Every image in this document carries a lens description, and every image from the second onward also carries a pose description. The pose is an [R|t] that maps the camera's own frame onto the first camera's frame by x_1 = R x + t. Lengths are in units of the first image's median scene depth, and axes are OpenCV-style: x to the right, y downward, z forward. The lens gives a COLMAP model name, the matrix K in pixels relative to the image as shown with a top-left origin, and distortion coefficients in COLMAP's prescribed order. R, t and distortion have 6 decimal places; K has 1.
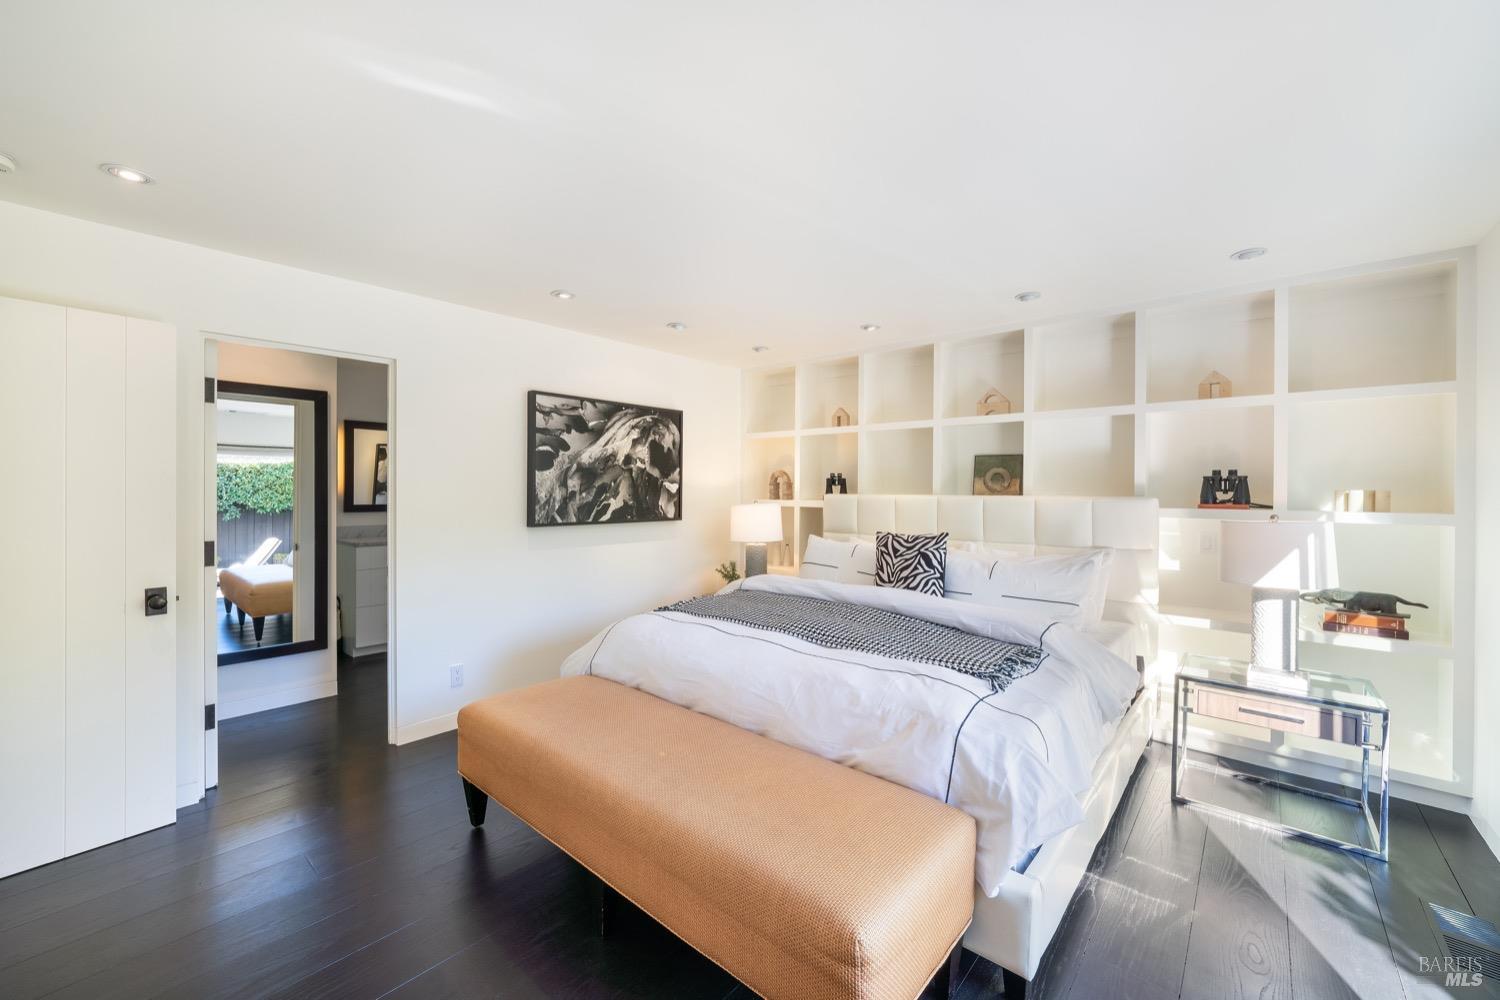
lens RADIAL K [[591.5, 0, 744.9], [0, 591.5, 496.0], [0, 0, 1]] dist [-0.012305, -0.000173]
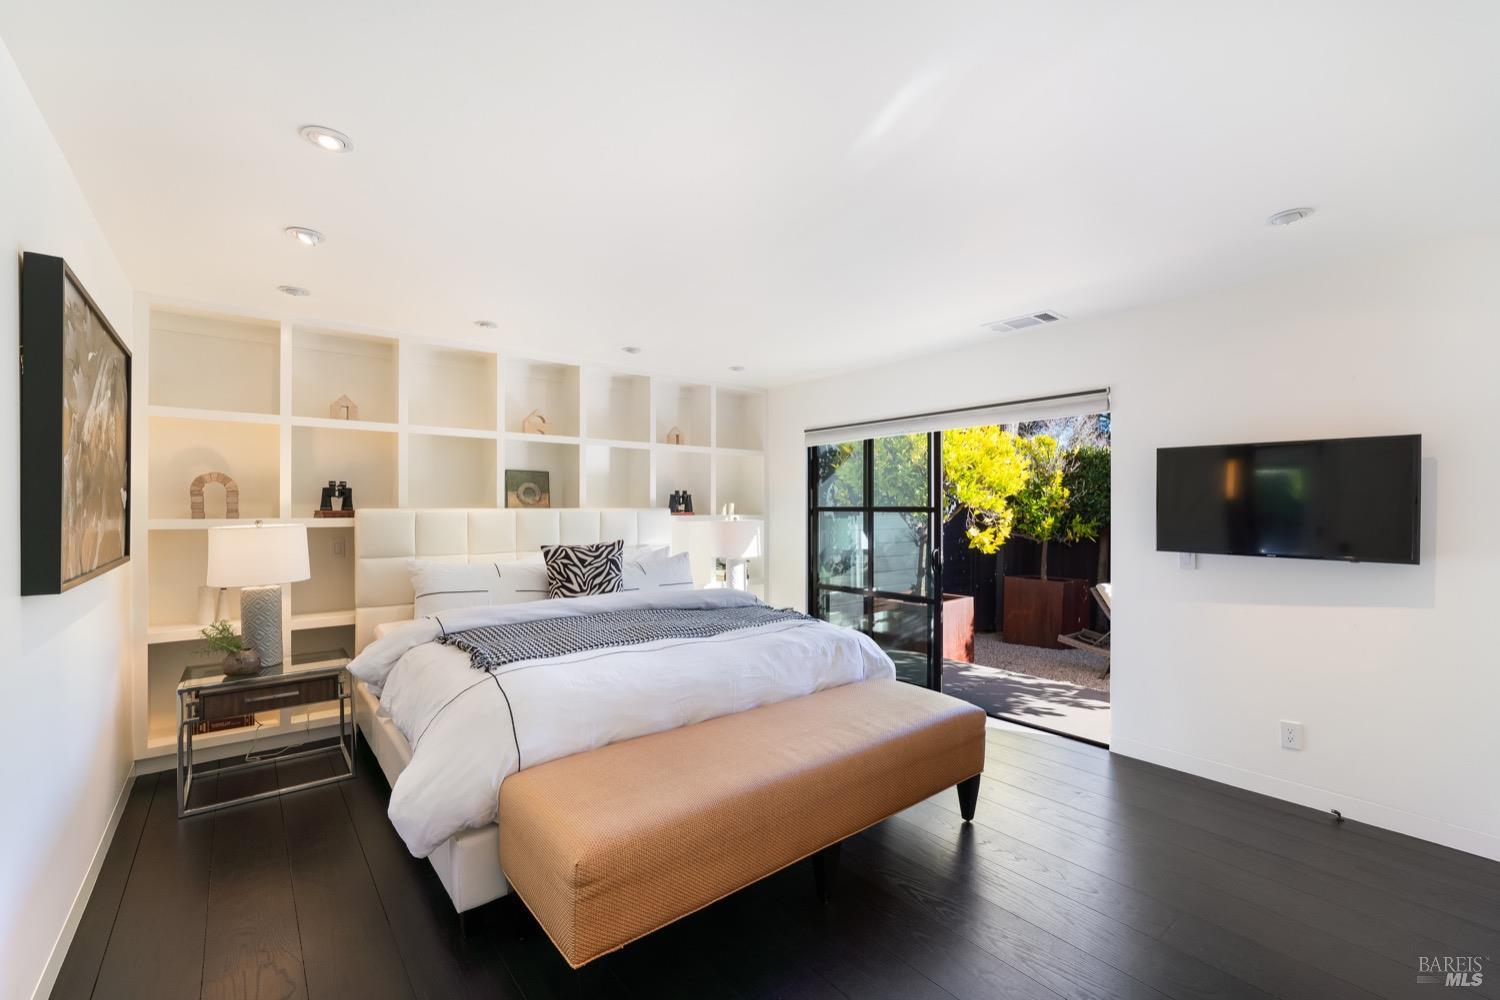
lens RADIAL K [[623.8, 0, 743.6], [0, 623.8, 505.8], [0, 0, 1]] dist [-0.000665, 0.000586]
pose [[0.181748, -0.005834, 0.983328, -0.797369], [0.008685, 0.999953, 0.004328, -0.008923], [-0.983307, 0.007754, 0.181790, 0.514683]]
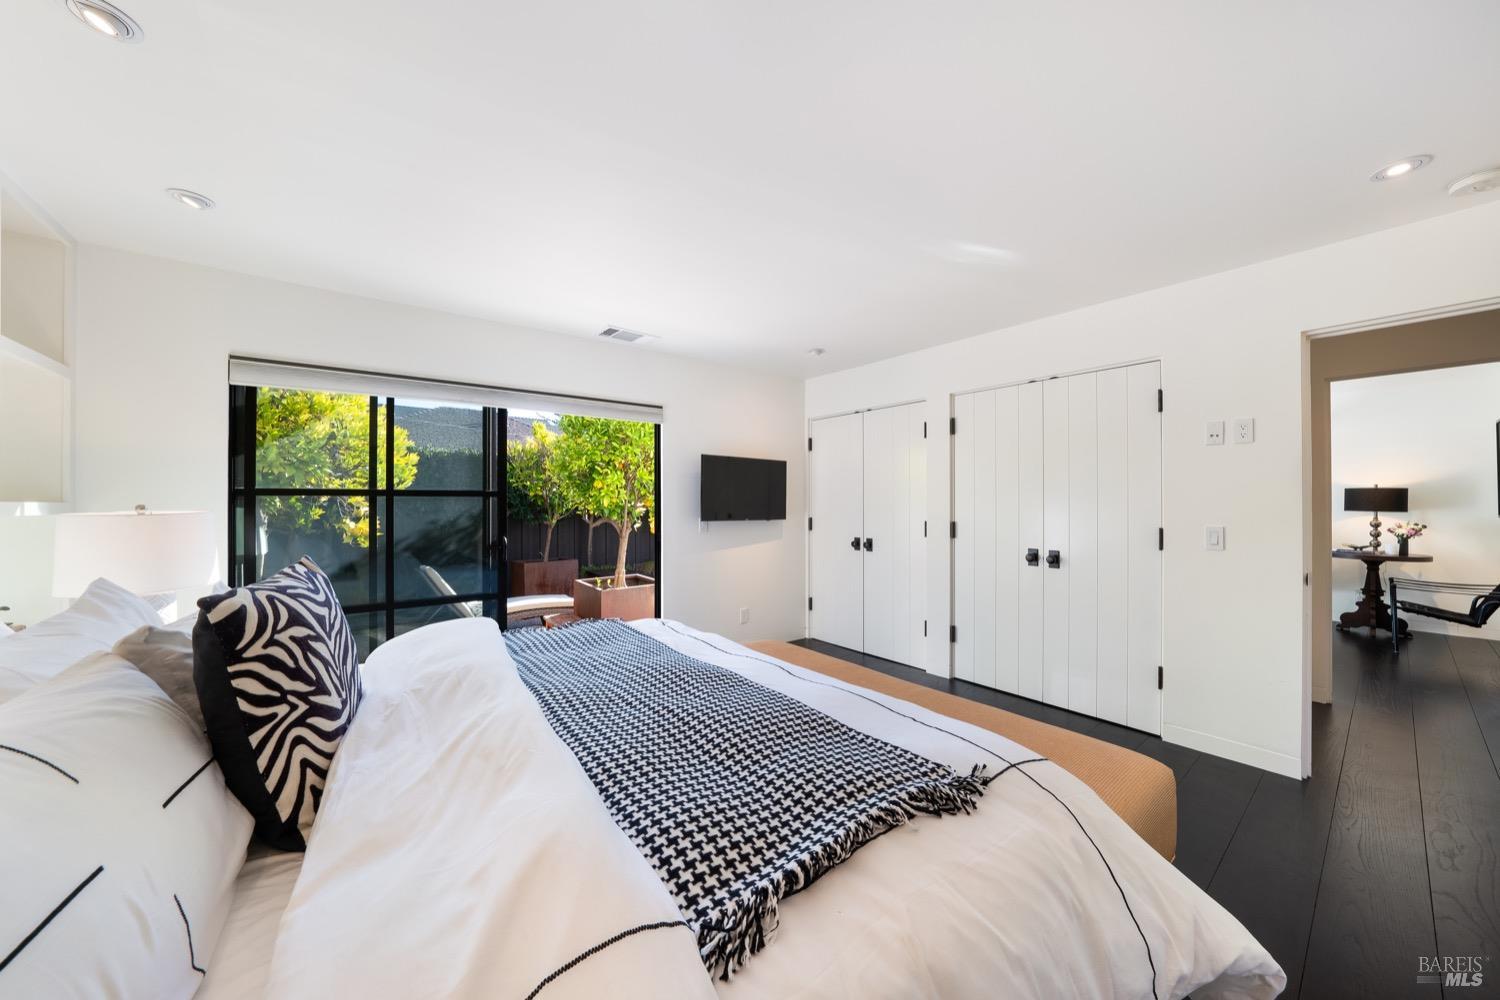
lens RADIAL K [[518.7, 0, 743.7], [0, 518.7, 496.2], [0, 0, 1]] dist [-0.000120, 0.000026]
pose [[-0.972777, -0.013447, 0.231351, -0.092461], [-0.012418, 0.999905, 0.005904, 0.004629], [-0.231408, 0.002871, -0.972852, 1.275287]]
